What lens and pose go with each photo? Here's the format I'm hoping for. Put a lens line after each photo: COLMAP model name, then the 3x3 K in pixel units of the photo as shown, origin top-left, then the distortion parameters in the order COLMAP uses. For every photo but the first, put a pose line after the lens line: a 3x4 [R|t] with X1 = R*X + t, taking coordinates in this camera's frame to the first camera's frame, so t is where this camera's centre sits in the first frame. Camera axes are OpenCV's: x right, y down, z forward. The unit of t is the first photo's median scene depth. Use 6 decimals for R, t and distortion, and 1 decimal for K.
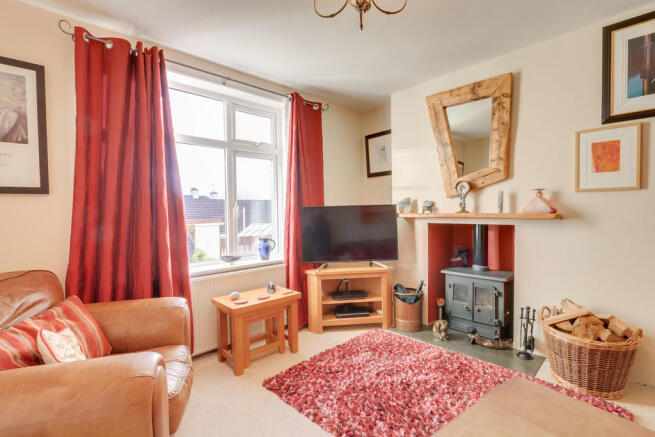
lens RADIAL K [[302.5, 0, 327.6], [0, 302.5, 219.1], [0, 0, 1]] dist [-0.018656, 0.002430]
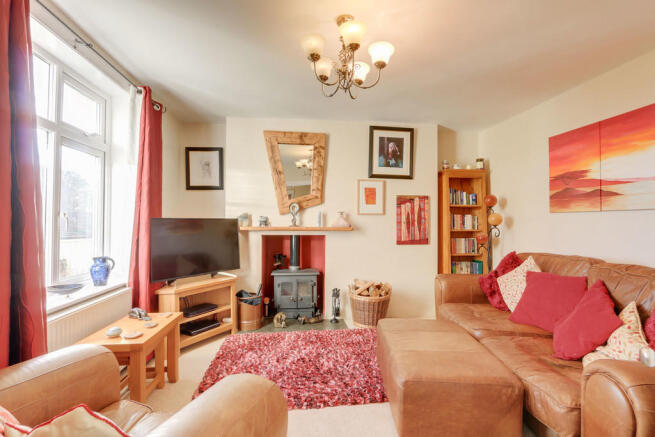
lens RADIAL K [[302.5, 0, 325.1], [0, 302.5, 218.9], [0, 0, 1]] dist [-0.018656, 0.002430]
pose [[0.602330, 0.028247, 0.797747, -0.537852], [0.010443, 0.999009, -0.043259, 0.004763], [-0.798179, 0.034387, 0.601438, 0.091445]]
